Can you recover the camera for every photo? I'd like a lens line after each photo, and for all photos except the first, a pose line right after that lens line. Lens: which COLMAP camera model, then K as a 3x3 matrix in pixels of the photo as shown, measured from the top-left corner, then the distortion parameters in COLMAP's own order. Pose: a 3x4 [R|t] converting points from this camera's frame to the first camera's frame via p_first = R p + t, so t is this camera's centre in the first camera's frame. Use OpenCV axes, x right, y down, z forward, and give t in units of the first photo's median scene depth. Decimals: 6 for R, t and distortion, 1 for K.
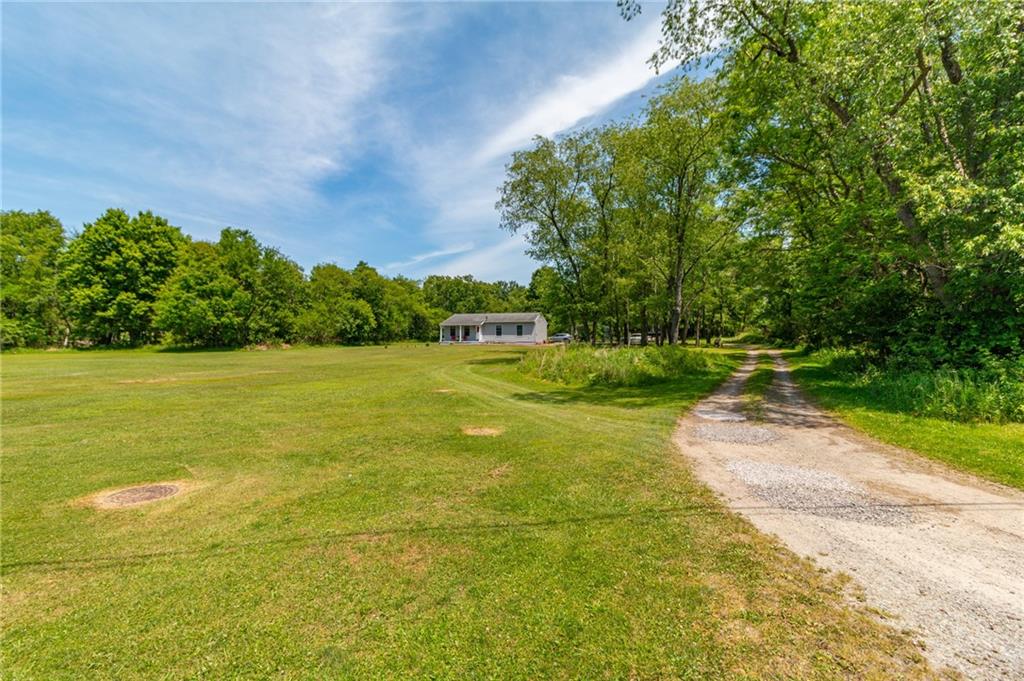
lens RADIAL K [[473.2, 0, 512.0], [0, 473.2, 337.4], [0, 0, 1]] dist [0.000544, 0.000309]
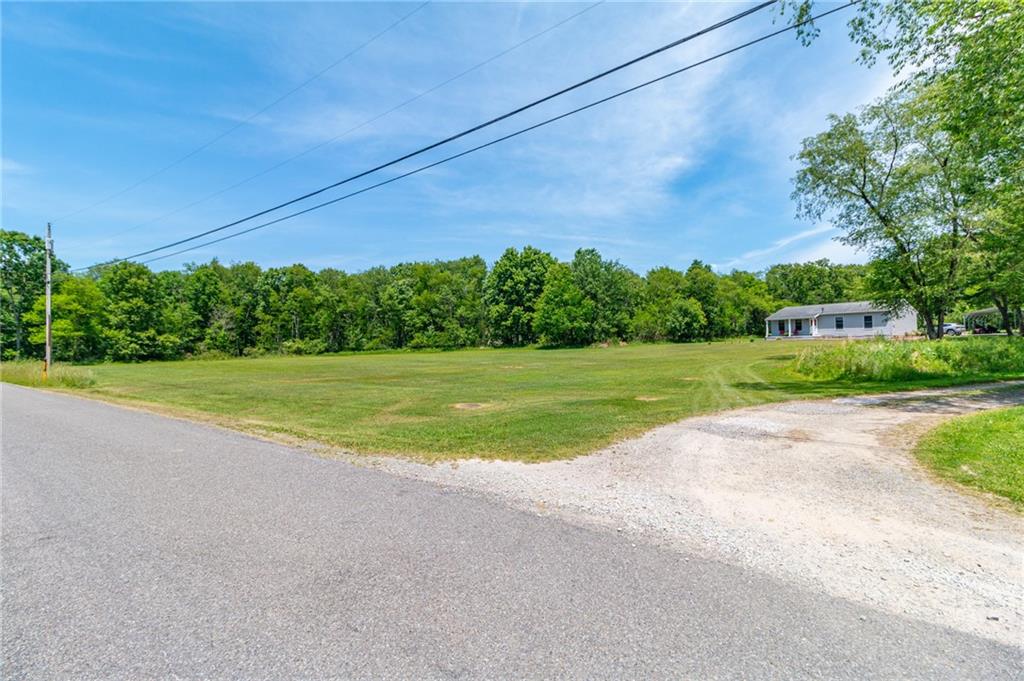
lens RADIAL K [[473.2, 0, 512.0], [0, 473.2, 337.4], [0, 0, 1]] dist [0.000544, 0.000309]
pose [[0.750920, -0.021174, -0.660053, 0.085809], [0.025681, 0.999666, -0.002852, -0.000817], [0.659893, -0.014809, 0.751214, -0.056010]]
